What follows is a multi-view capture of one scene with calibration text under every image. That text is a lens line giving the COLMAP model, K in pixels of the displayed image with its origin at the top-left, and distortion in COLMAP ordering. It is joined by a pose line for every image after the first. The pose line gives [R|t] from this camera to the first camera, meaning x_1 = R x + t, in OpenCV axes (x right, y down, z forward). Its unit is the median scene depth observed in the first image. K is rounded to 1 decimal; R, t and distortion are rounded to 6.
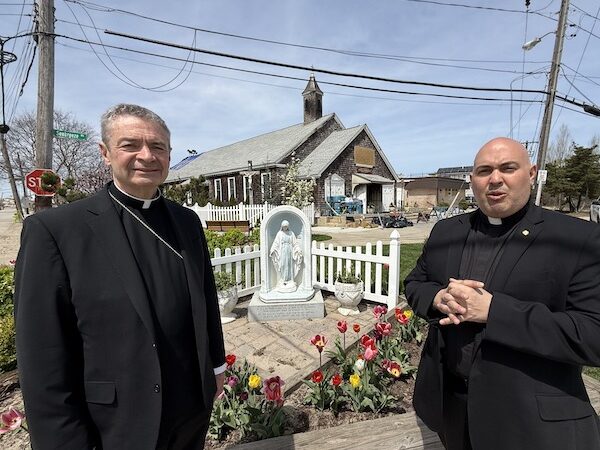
lens RADIAL K [[240.9, 0, 301.1], [0, 240.9, 227.3], [0, 0, 1]] dist [0.003063, 0.000122]
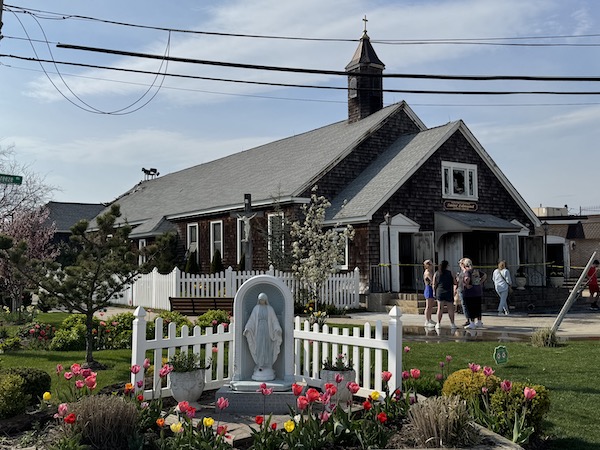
lens RADIAL K [[625.9, 0, 300.1], [0, 625.9, 225.0], [0, 0, 1]] dist [0.016124, 0.000000]
pose [[0.986787, -0.007856, -0.161834, 0.147082], [-0.017787, 0.987535, -0.156392, 0.026303], [0.161045, 0.157204, 0.974347, -0.407385]]
